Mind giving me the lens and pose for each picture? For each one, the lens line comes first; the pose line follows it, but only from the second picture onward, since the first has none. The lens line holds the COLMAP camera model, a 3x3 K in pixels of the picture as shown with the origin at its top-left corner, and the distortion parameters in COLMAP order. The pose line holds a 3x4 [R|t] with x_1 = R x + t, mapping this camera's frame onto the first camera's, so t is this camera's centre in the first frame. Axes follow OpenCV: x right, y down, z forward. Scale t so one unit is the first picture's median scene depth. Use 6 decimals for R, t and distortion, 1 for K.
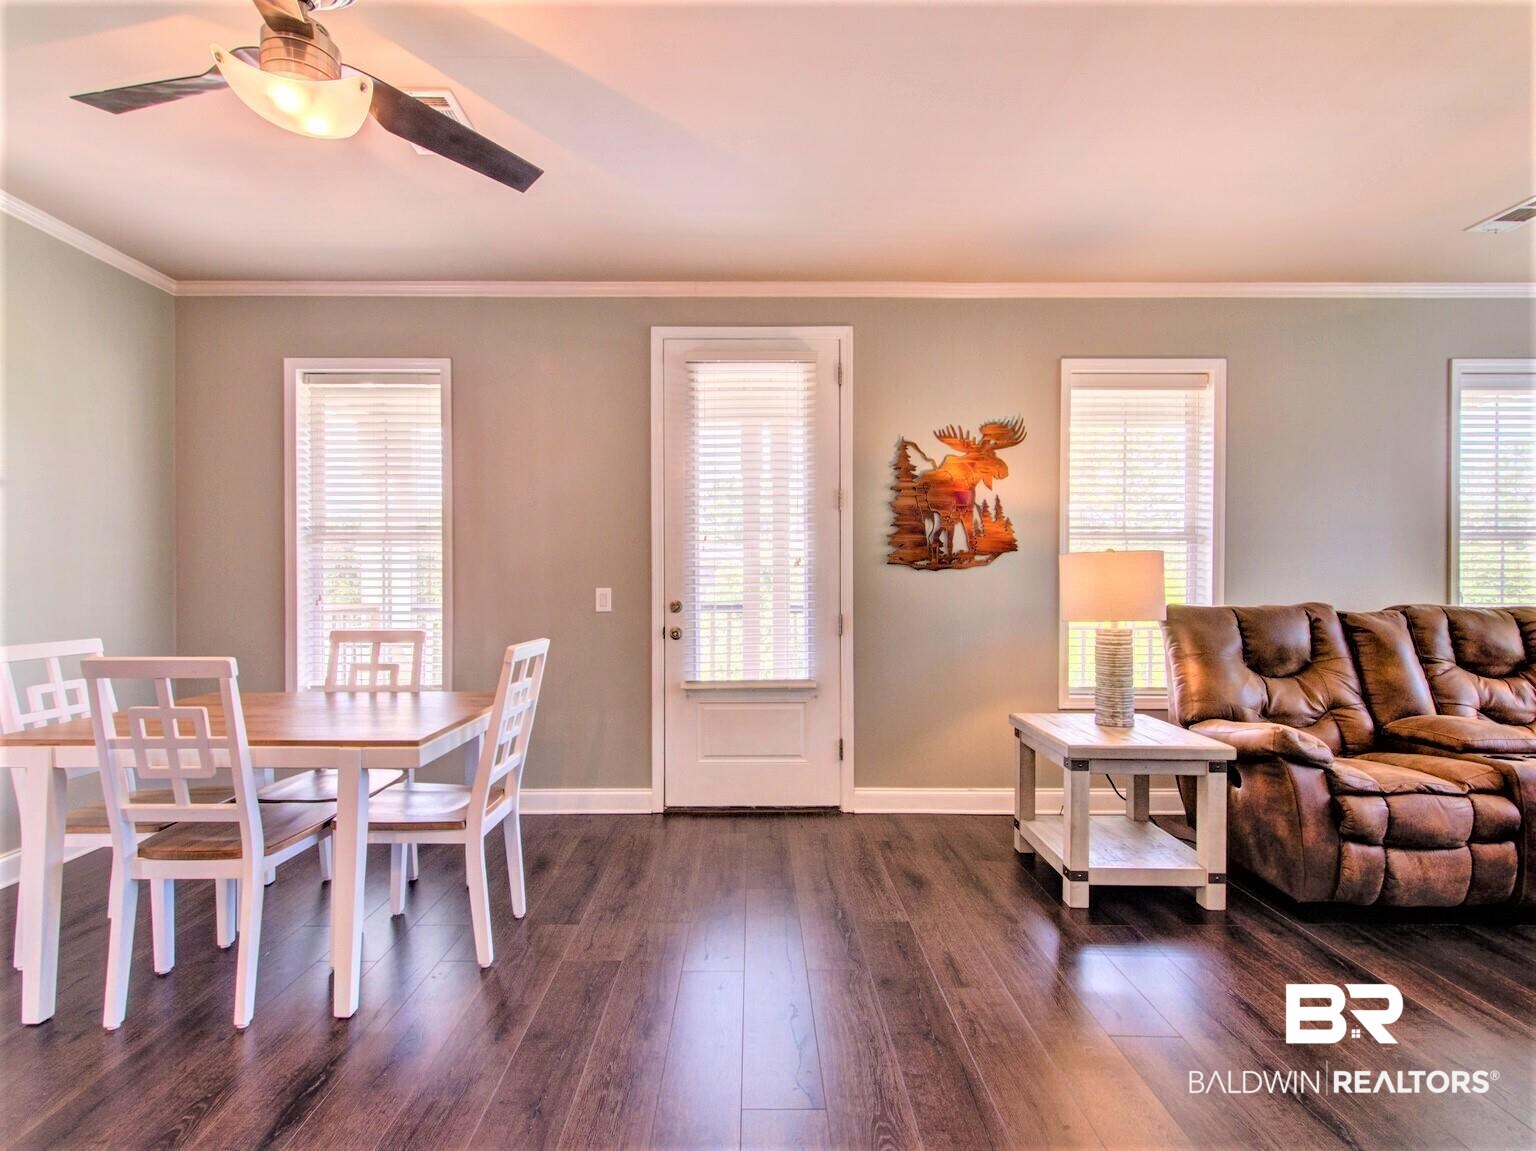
lens RADIAL K [[740.3, 0, 748.3], [0, 740.3, 581.3], [0, 0, 1]] dist [0.006848, -0.004034]
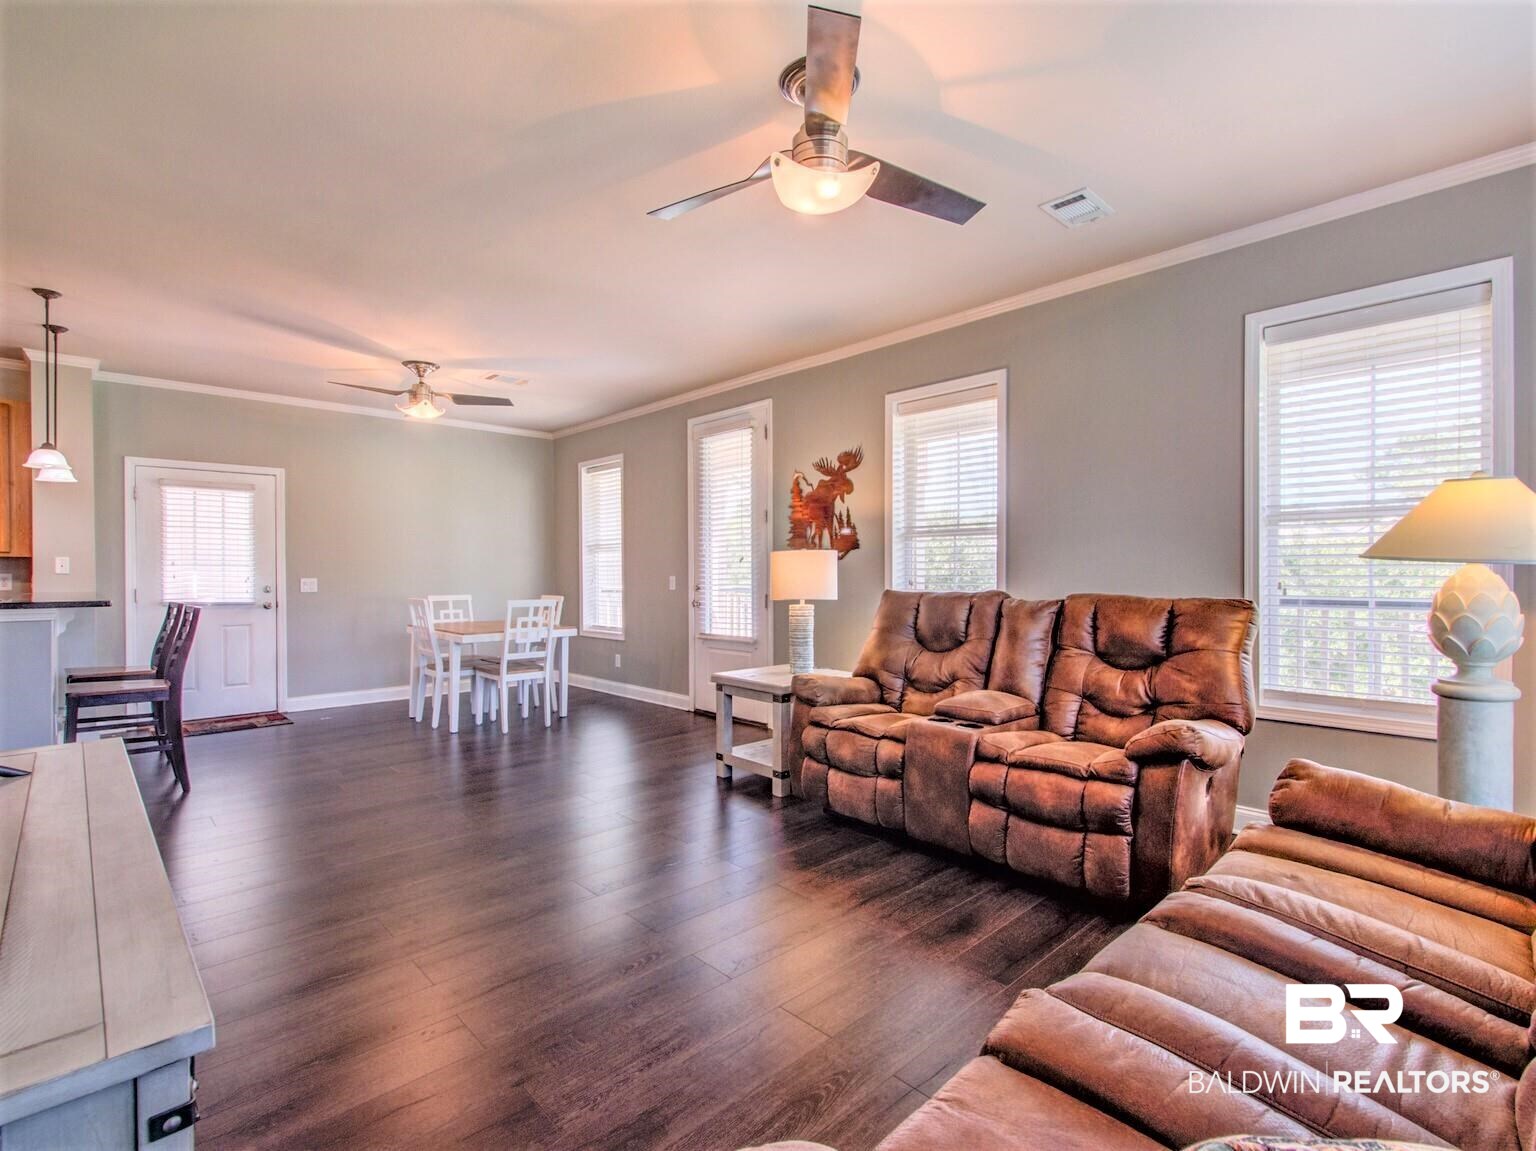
lens RADIAL K [[740.3, 0, 772.4], [0, 740.3, 578.3], [0, 0, 1]] dist [0.006848, -0.004034]
pose [[0.682746, 0.004015, -0.730644, 1.226604], [0.003102, 0.999960, 0.008394, 0.000227], [0.730649, -0.007997, 0.682707, -0.000963]]
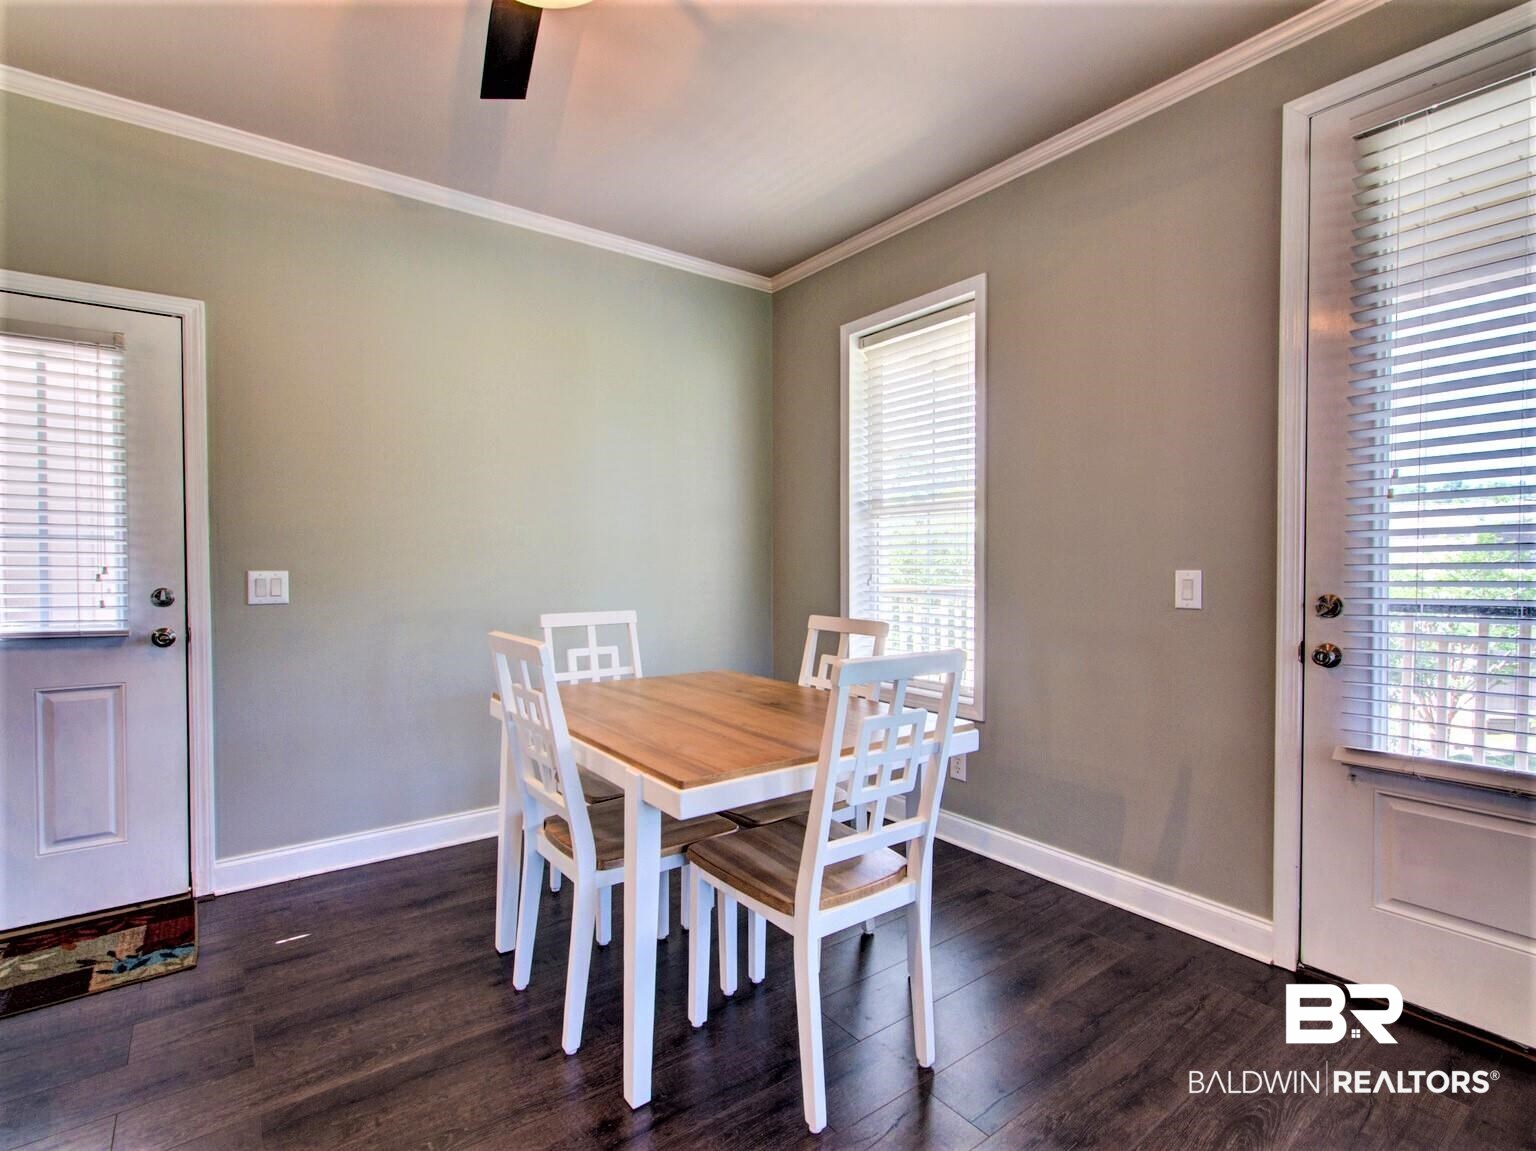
lens RADIAL K [[740.3, 0, 771.3], [0, 740.3, 576.9], [0, 0, 1]] dist [0.006848, -0.004034]
pose [[0.598851, 0.019631, -0.800620, 0.093715], [-0.000890, 0.999715, 0.023847, -0.000026], [0.800860, -0.013568, 0.598698, 0.351615]]
